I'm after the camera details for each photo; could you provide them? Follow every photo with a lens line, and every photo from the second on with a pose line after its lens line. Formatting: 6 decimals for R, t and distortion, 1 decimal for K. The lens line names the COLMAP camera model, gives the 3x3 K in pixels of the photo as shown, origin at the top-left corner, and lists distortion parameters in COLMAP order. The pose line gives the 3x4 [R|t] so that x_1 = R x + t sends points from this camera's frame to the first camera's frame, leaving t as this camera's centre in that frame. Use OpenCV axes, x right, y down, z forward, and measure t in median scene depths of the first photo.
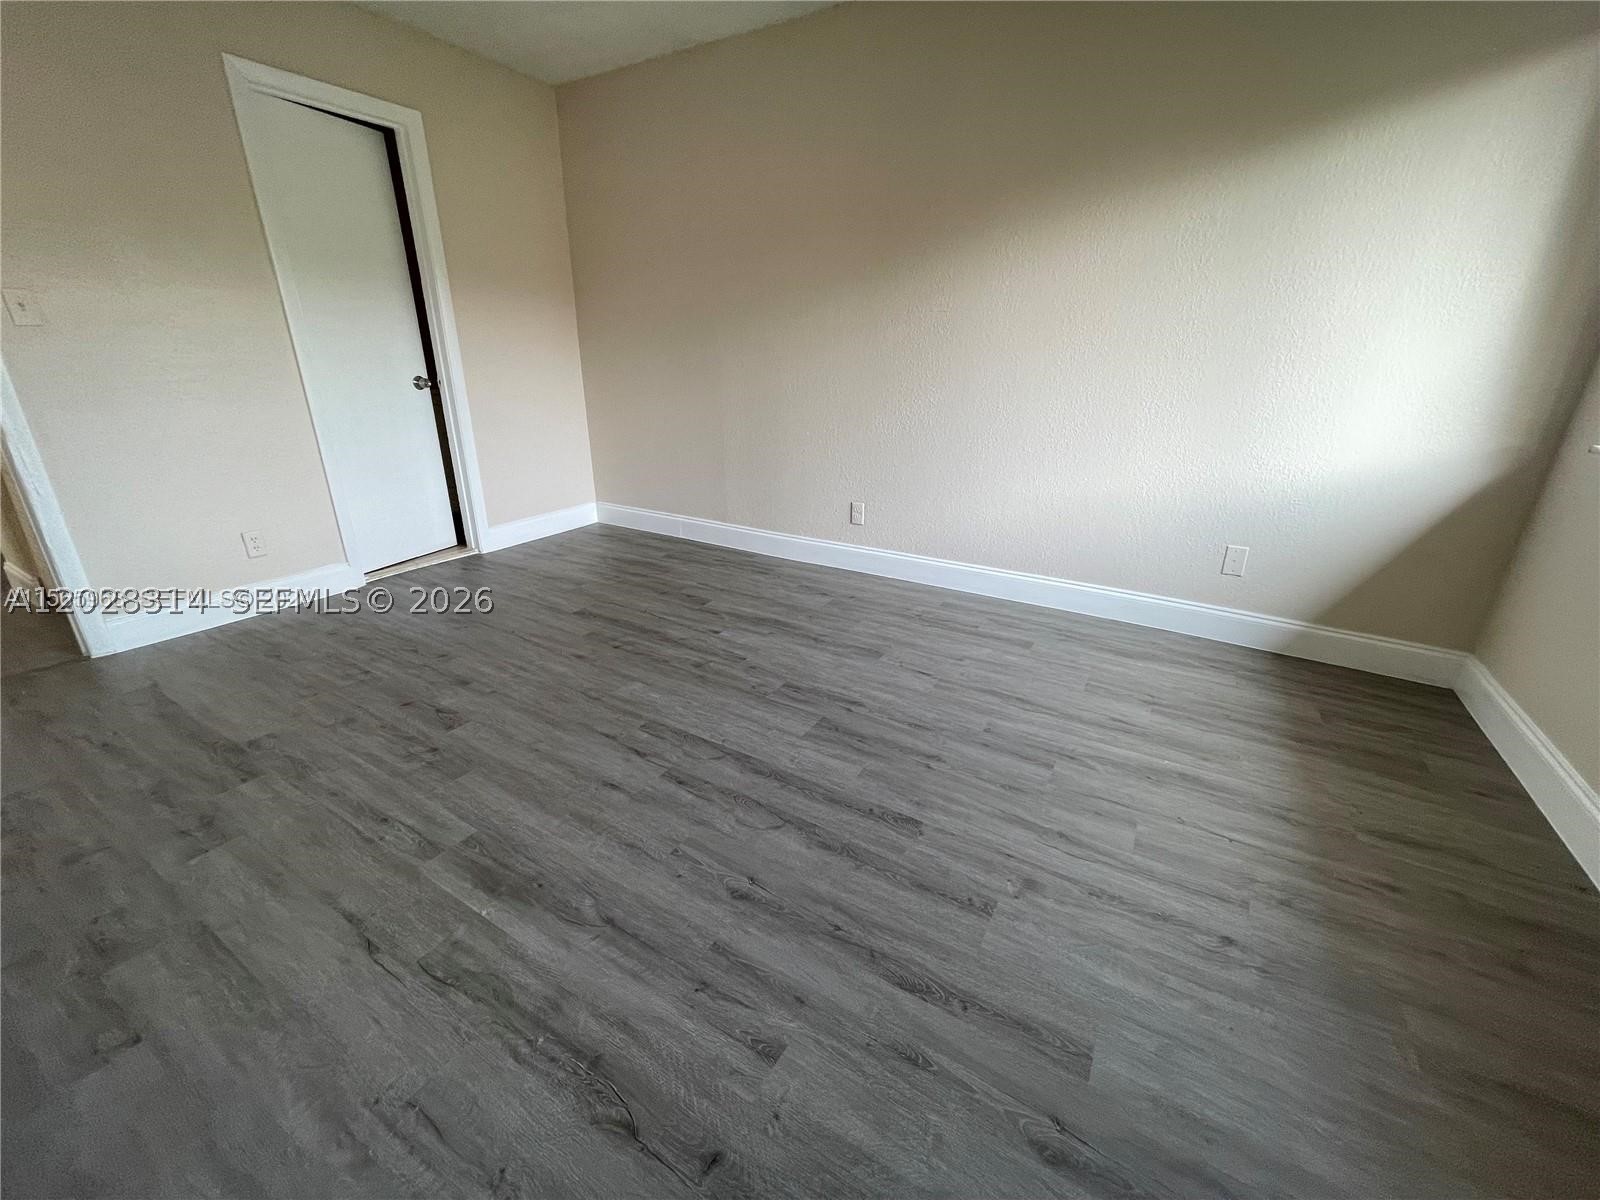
lens RADIAL K [[648.0, 0, 797.4], [0, 648.0, 596.0], [0, 0, 1]] dist [-0.001418, 0.000877]
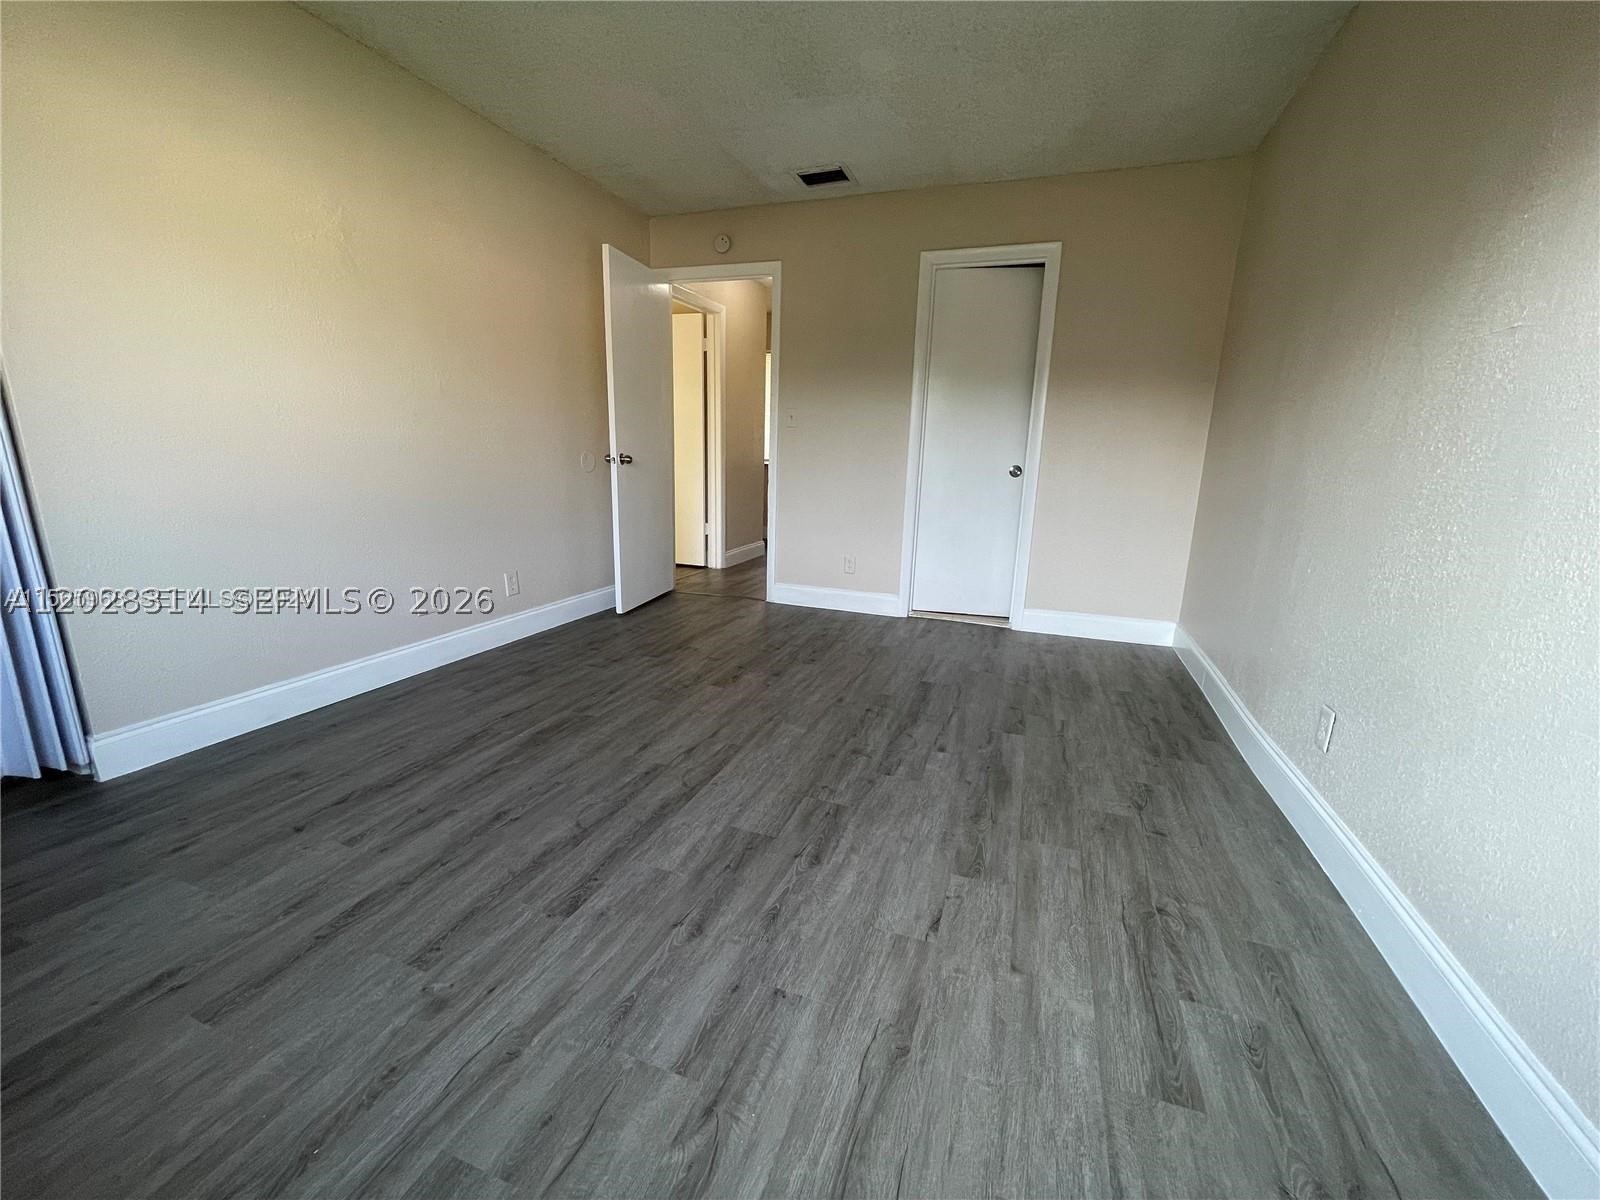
lens RADIAL K [[648.0, 0, 805.7], [0, 648.0, 599.2], [0, 0, 1]] dist [-0.001418, 0.000877]
pose [[0.194843, 0.217919, -0.956320, 0.786103], [-0.371940, 0.918600, 0.133544, -0.223224], [0.907578, 0.329673, 0.260035, 0.722058]]
